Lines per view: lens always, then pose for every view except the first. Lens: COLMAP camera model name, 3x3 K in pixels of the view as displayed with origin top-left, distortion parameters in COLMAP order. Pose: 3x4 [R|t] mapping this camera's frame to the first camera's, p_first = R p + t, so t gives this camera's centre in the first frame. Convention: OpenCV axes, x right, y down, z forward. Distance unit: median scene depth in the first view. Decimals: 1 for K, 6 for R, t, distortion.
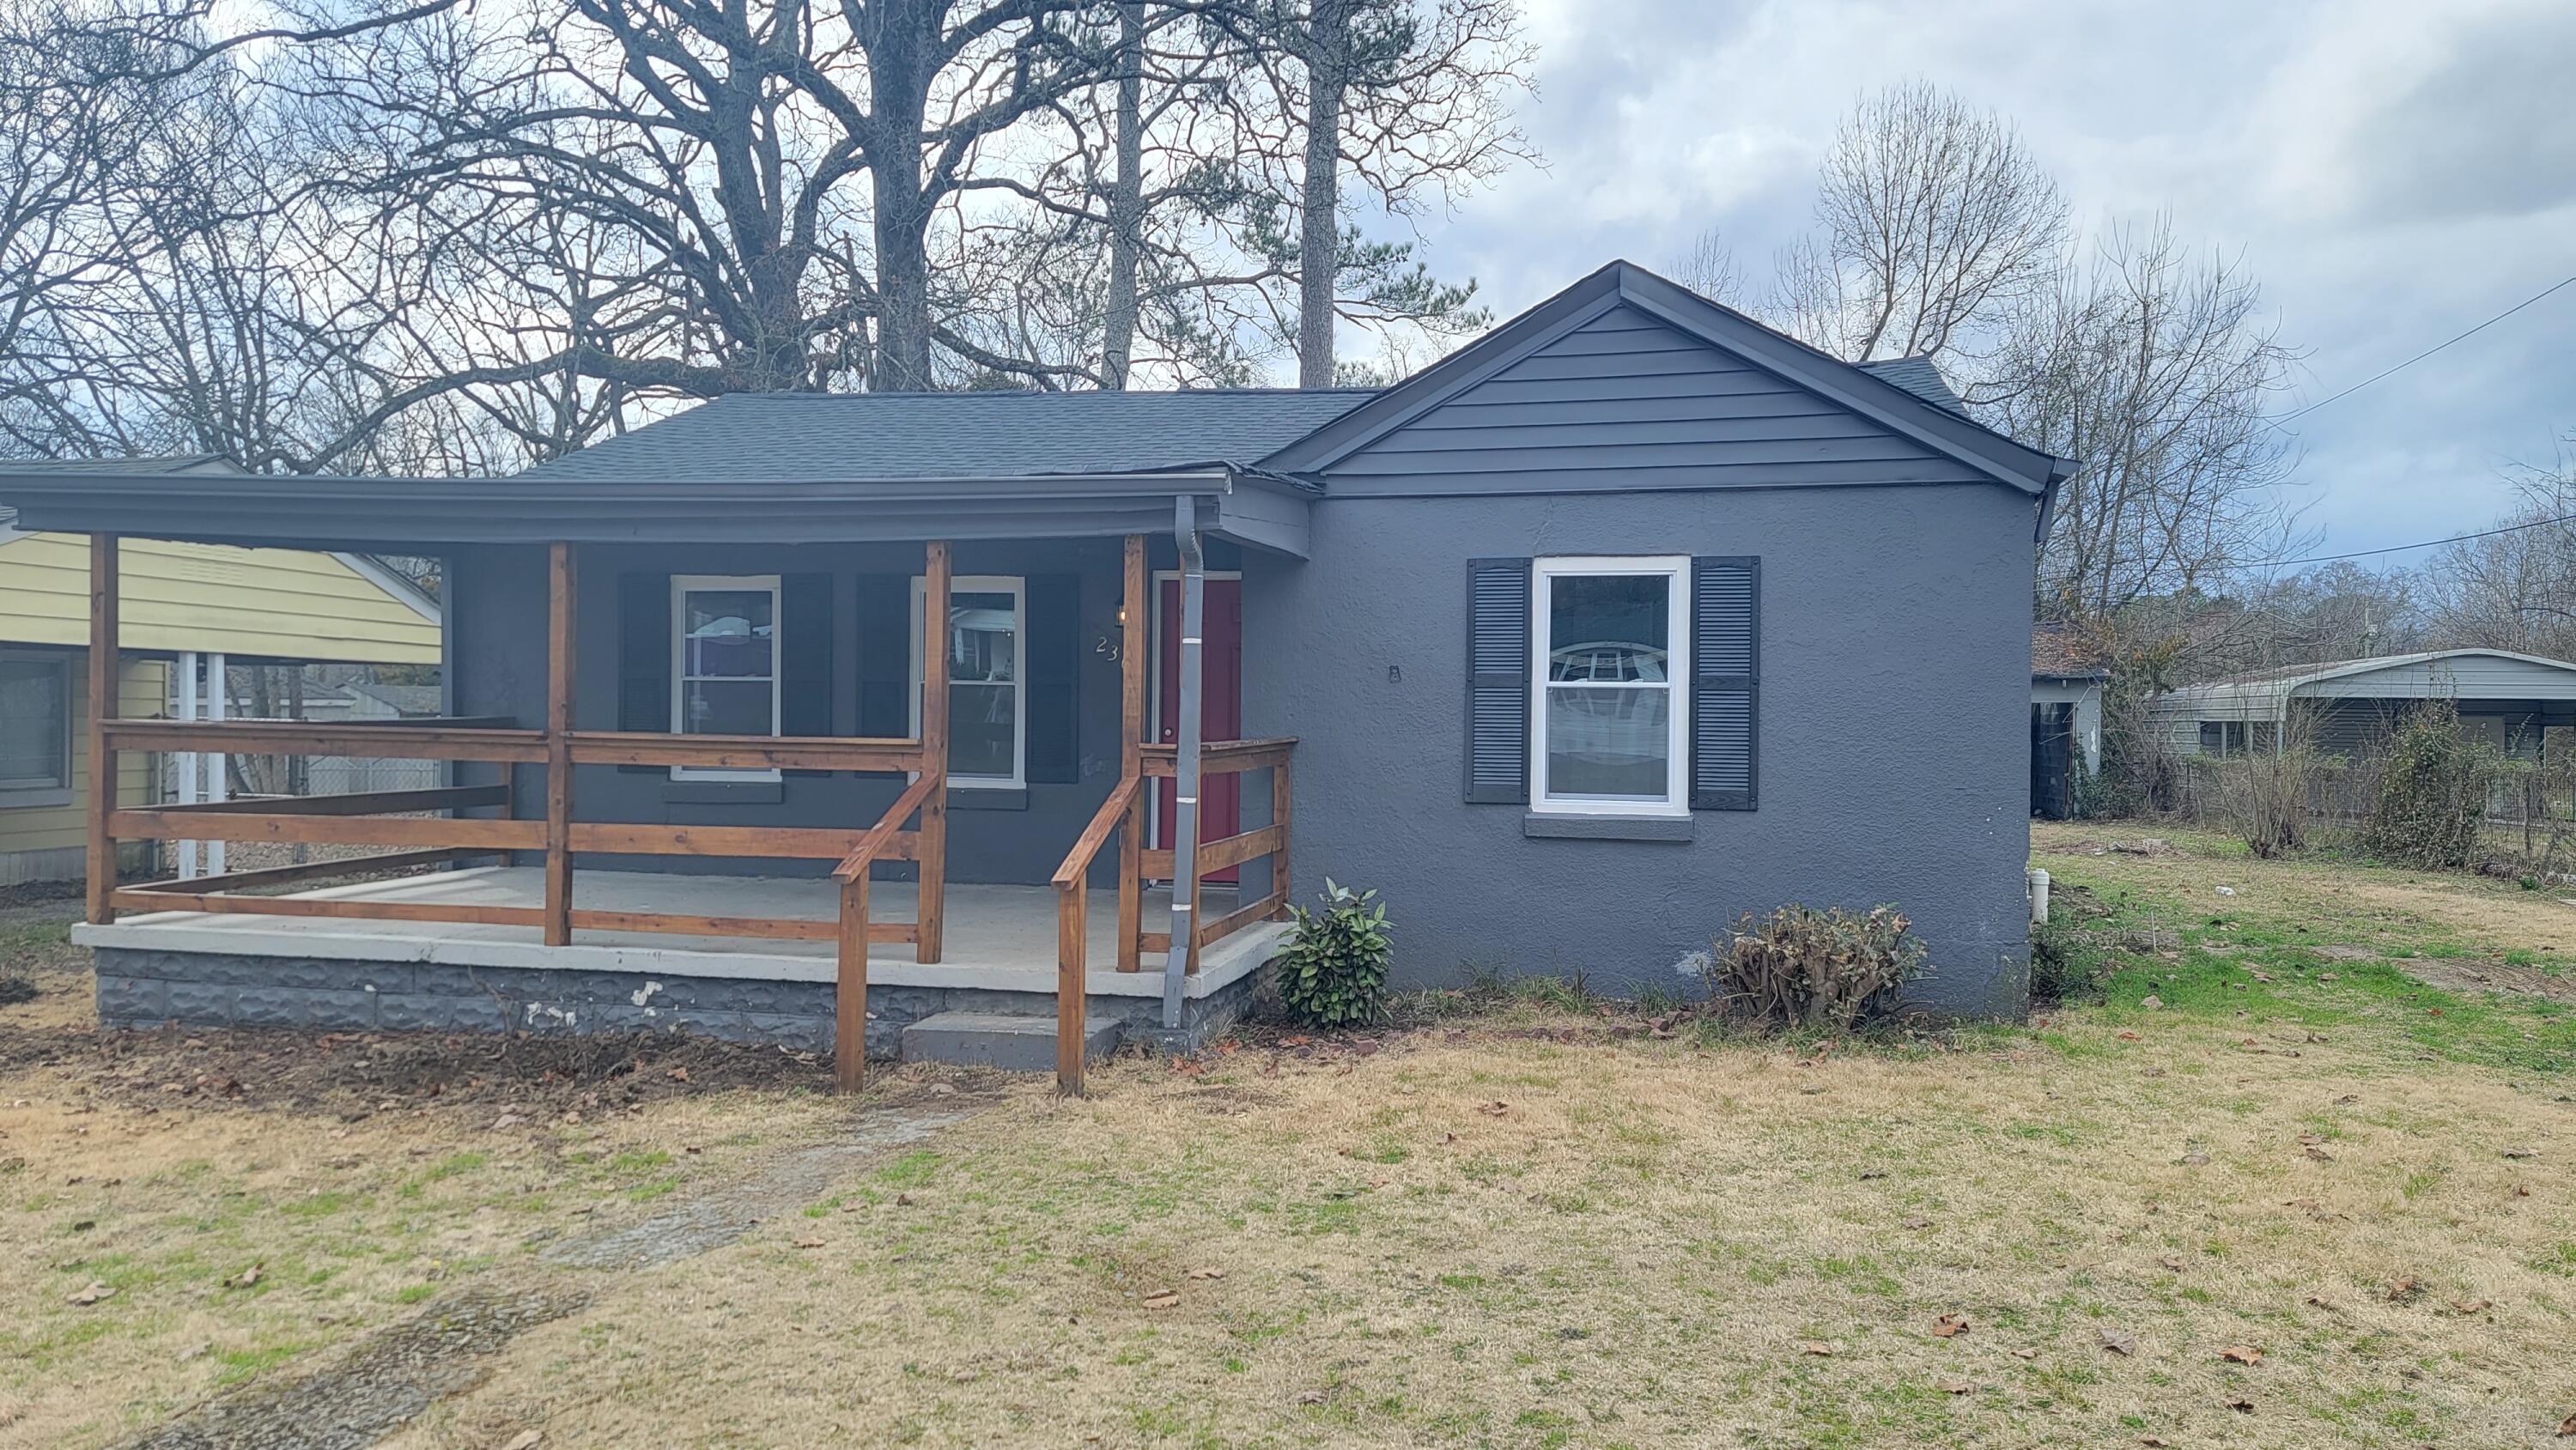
lens RADIAL K [[1812.9, 0, 1293.4], [0, 1812.9, 736.2], [0, 0, 1]] dist [0.026418, -0.014478]
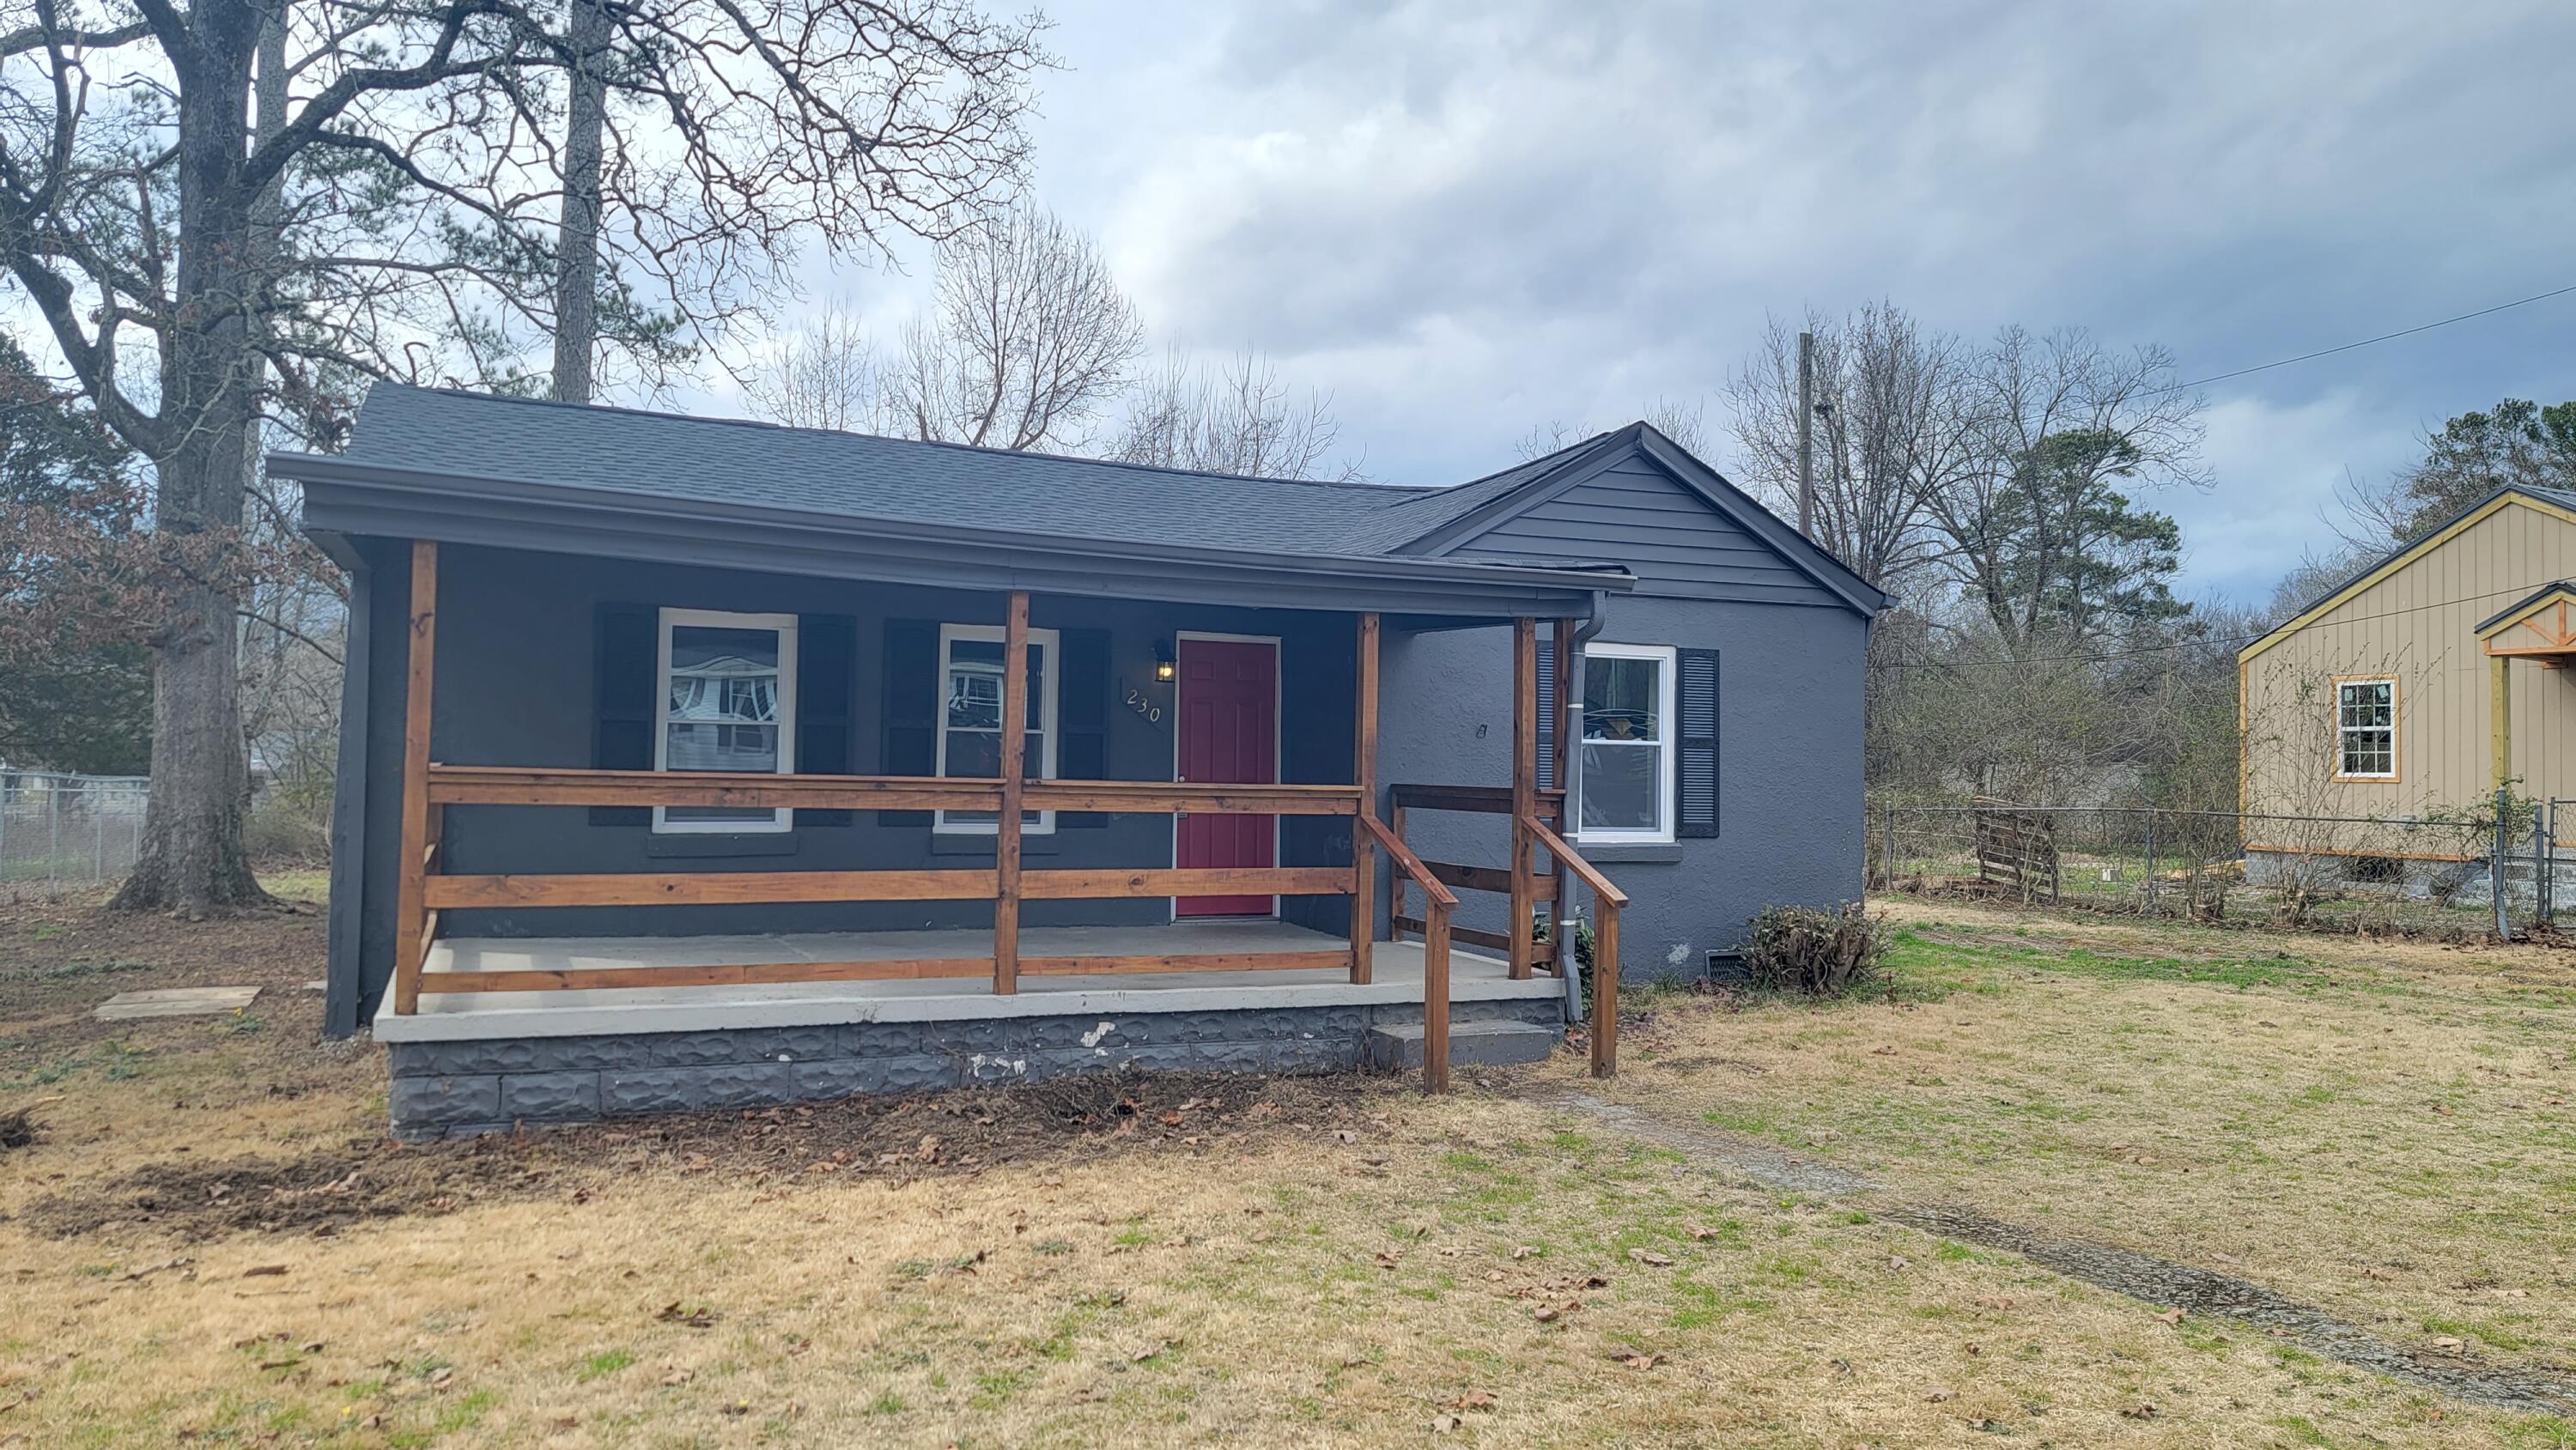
lens RADIAL K [[1812.9, 0, 1299.6], [0, 1812.9, 719.2], [0, 0, 1]] dist [0.026418, -0.014478]
pose [[0.802810, 0.018993, 0.595932, -0.840688], [0.001262, 0.999436, -0.033554, -0.001879], [-0.596233, 0.027689, 0.802334, 0.100971]]
